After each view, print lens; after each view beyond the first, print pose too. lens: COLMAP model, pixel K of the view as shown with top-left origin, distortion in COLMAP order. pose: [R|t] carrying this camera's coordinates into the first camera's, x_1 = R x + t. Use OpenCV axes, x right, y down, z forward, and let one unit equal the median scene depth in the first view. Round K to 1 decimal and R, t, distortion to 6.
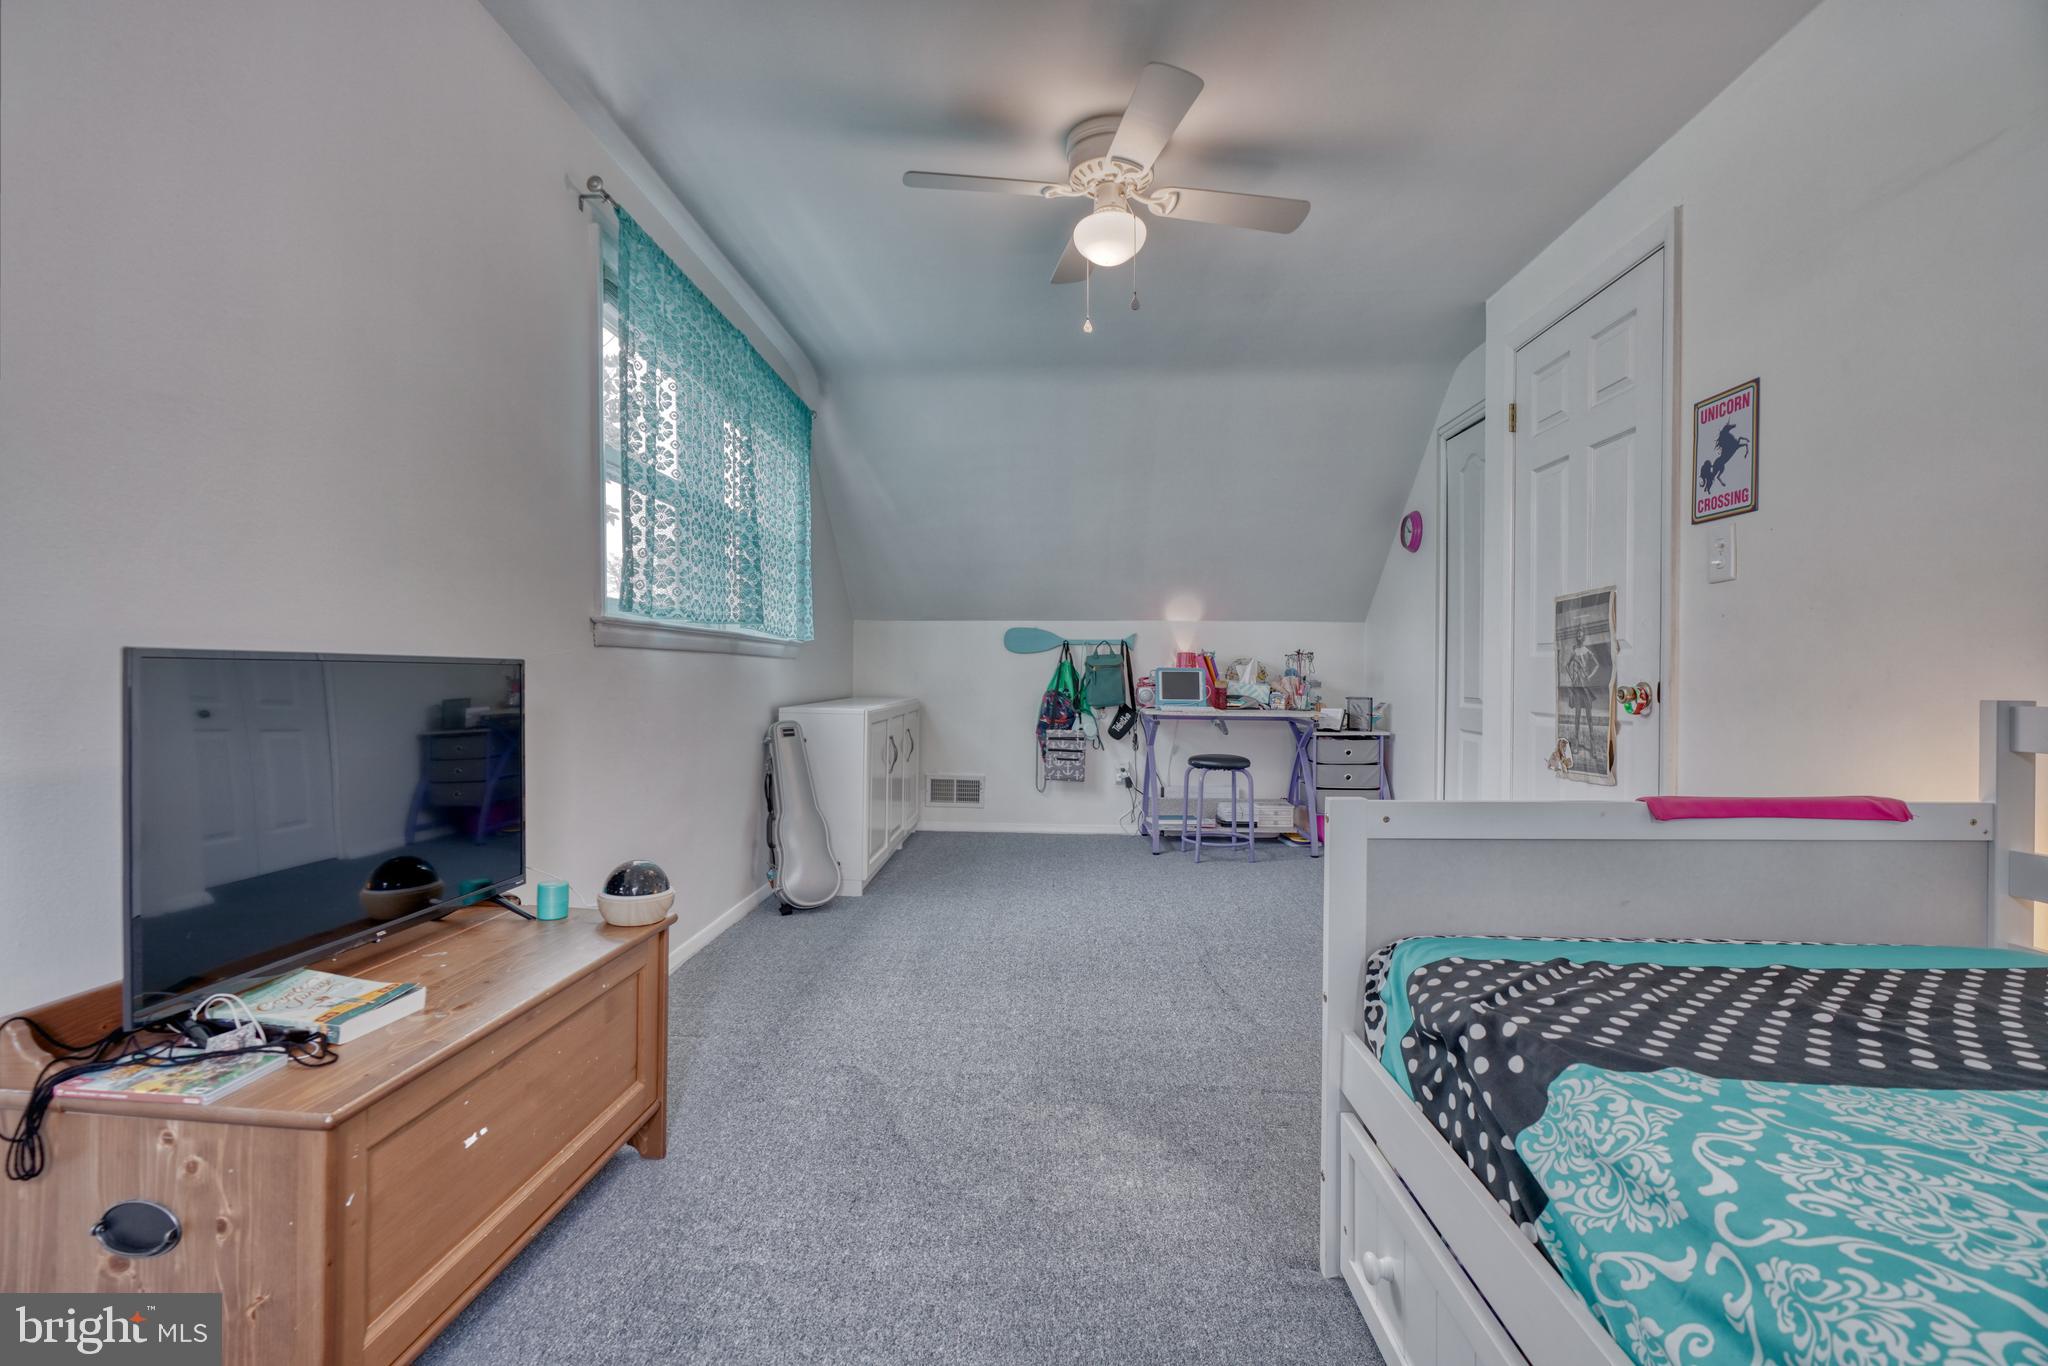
lens RADIAL K [[922.5, 0, 1013.6], [0, 922.5, 668.5], [0, 0, 1]] dist [0.001588, 0.000792]
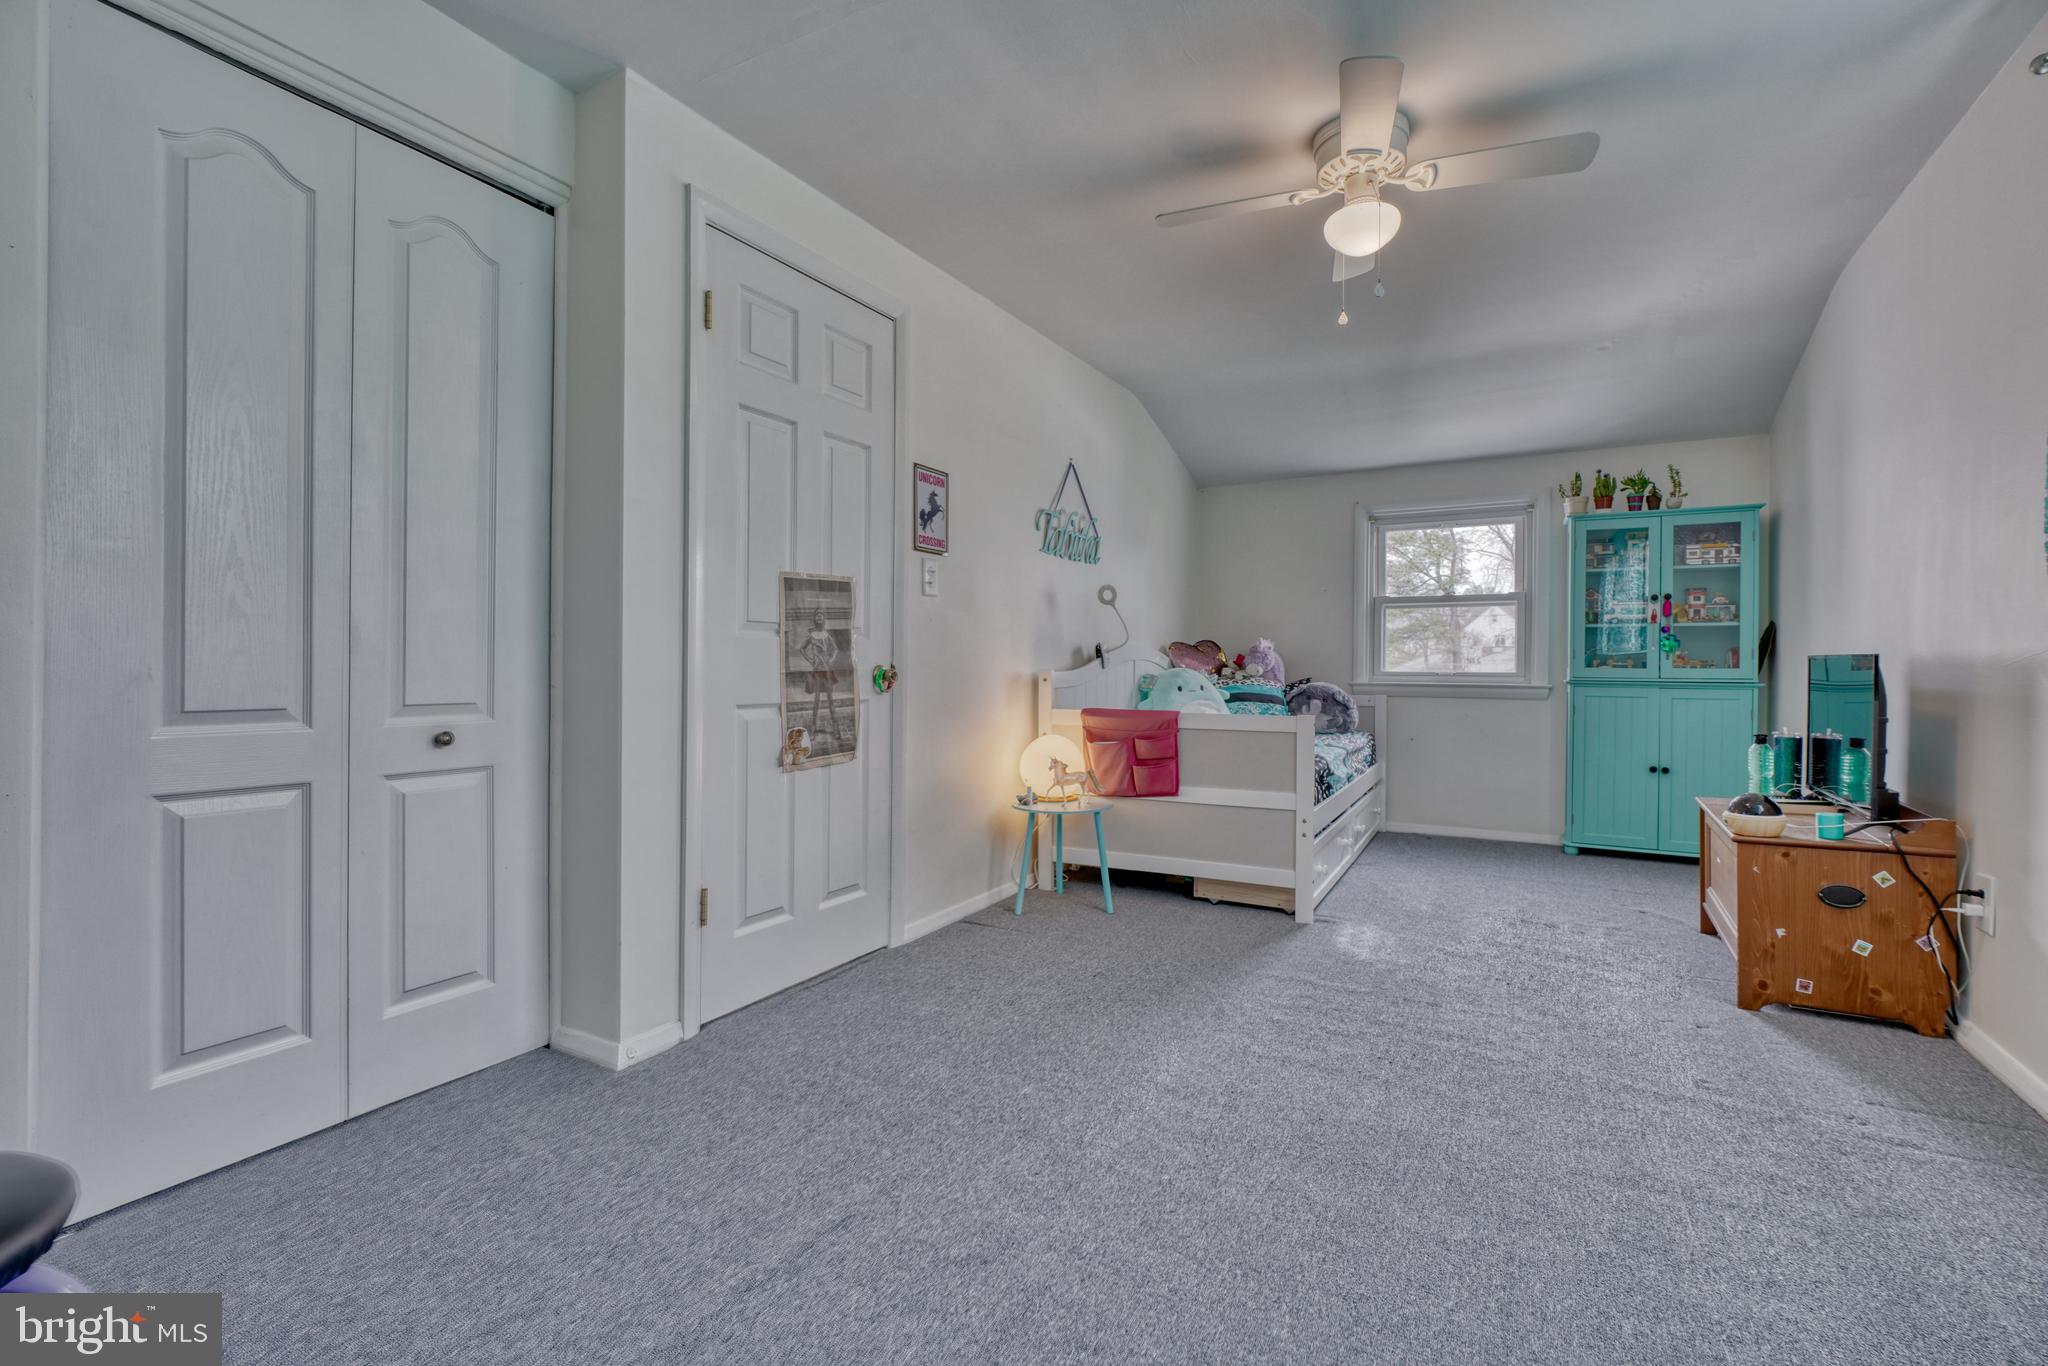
lens RADIAL K [[922.5, 0, 1013.6], [0, 922.5, 668.5], [0, 0, 1]] dist [0.001588, 0.000792]
pose [[-0.891656, -0.002851, 0.452704, -0.017137], [-0.002062, 0.999995, 0.002237, 0.015782], [-0.452708, 0.001061, -0.891658, 1.937754]]
